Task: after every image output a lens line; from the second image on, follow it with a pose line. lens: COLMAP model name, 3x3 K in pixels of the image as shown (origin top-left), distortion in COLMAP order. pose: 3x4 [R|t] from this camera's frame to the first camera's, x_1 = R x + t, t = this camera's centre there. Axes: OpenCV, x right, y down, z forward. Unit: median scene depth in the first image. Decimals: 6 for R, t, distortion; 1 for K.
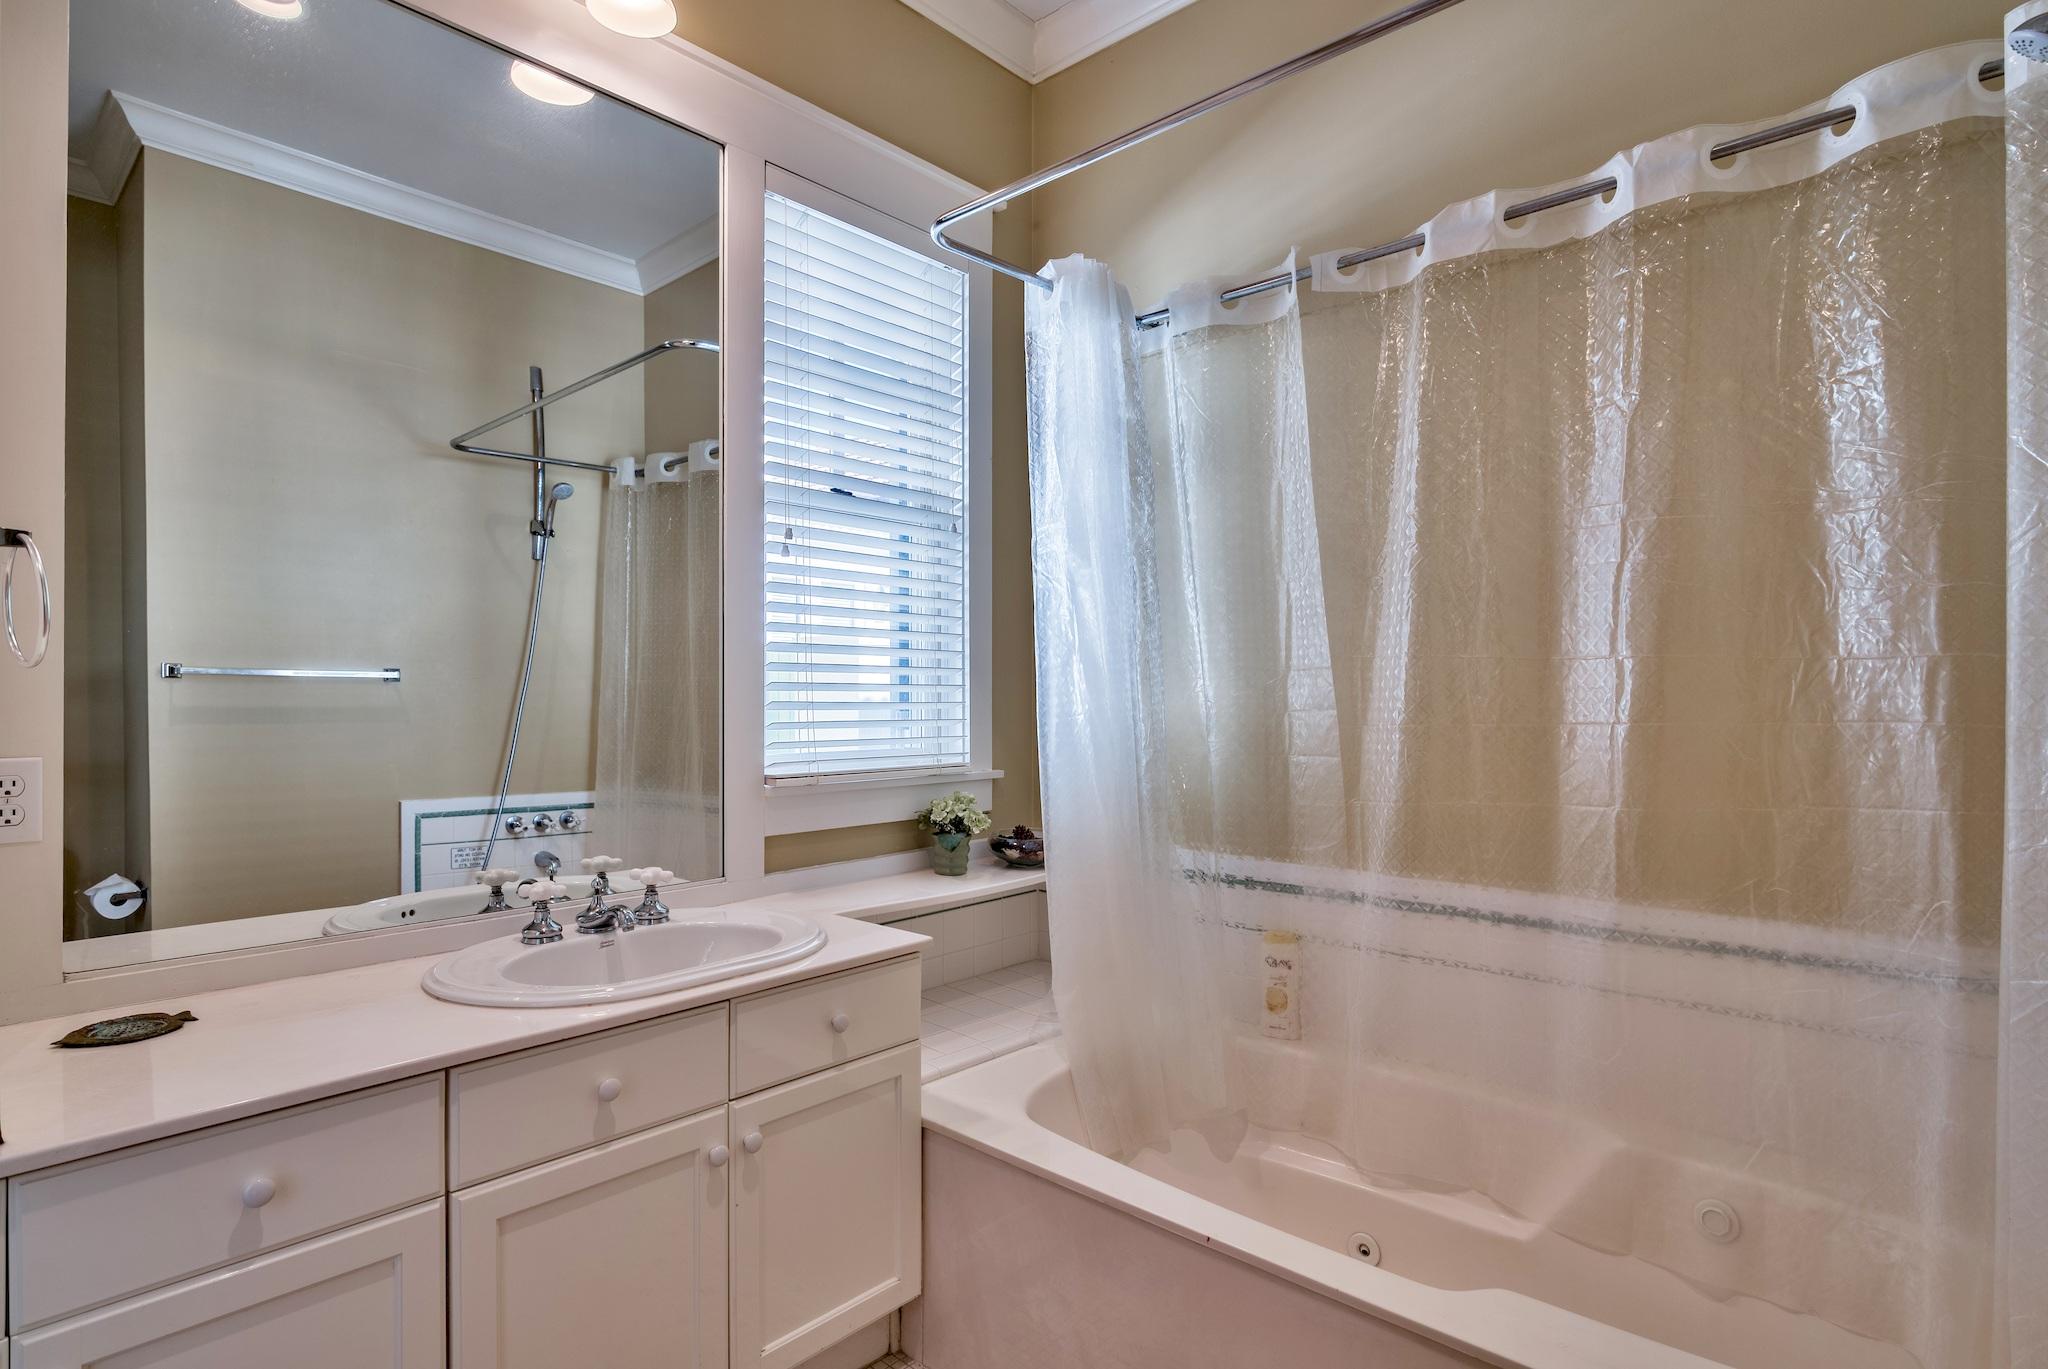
lens RADIAL K [[1032.9, 0, 1027.4], [0, 1032.9, 682.9], [0, 0, 1]] dist [-0.002239, 0.000983]
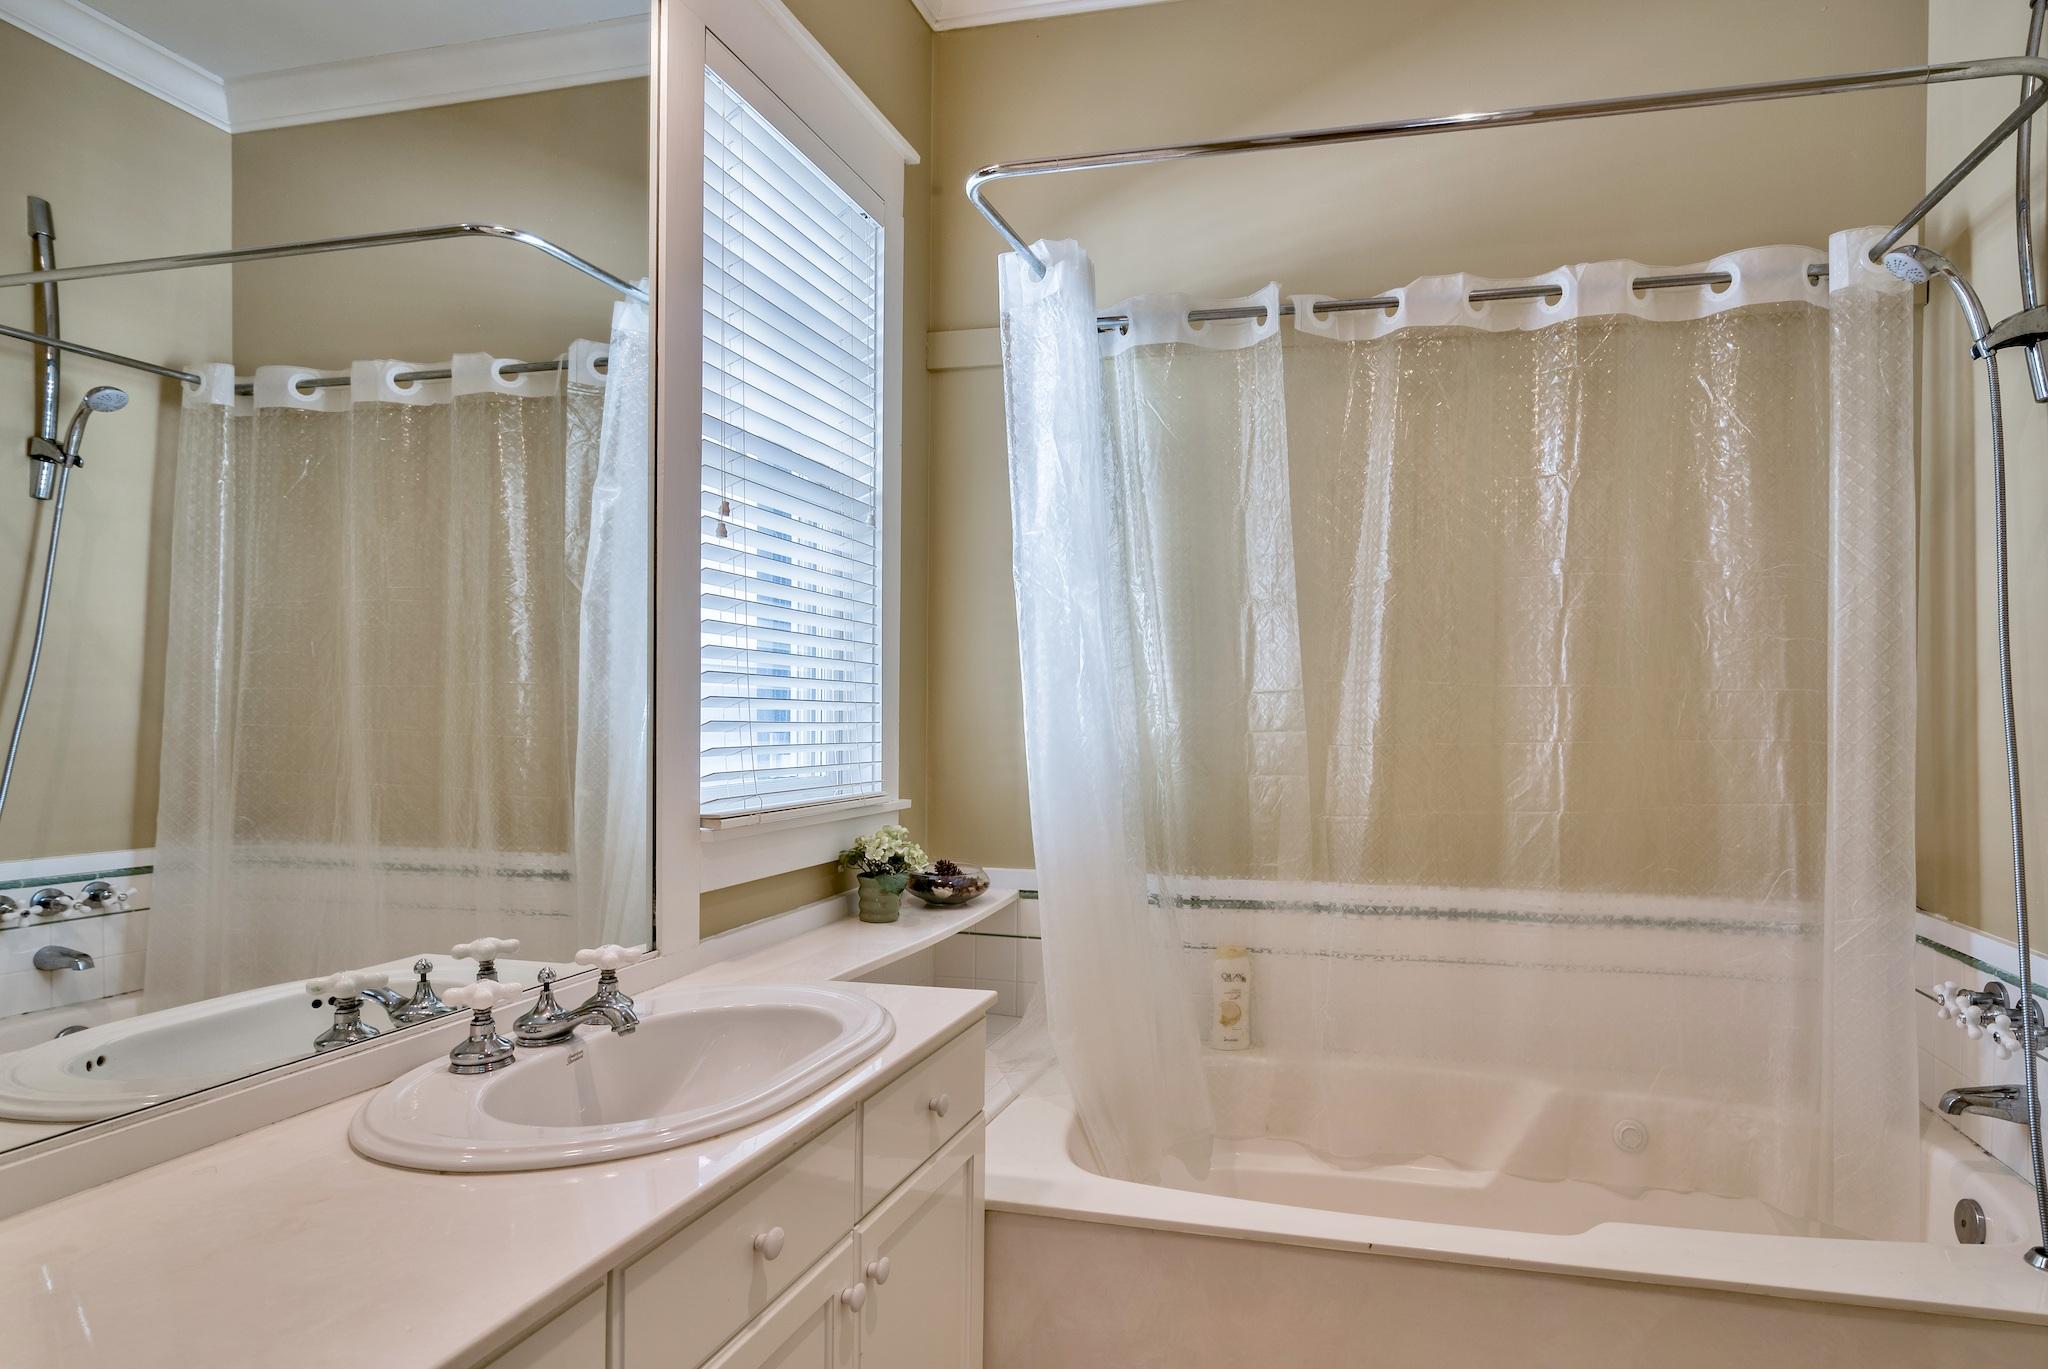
lens RADIAL K [[1076.7, 0, 1047.4], [0, 1076.7, 709.8], [0, 0, 1]] dist [-0.009869, 0.007256]
pose [[0.866222, 0.006975, 0.499610, -0.479137], [-0.012887, 0.999882, 0.008385, -0.000830], [-0.499493, -0.013702, 0.866210, 0.179500]]
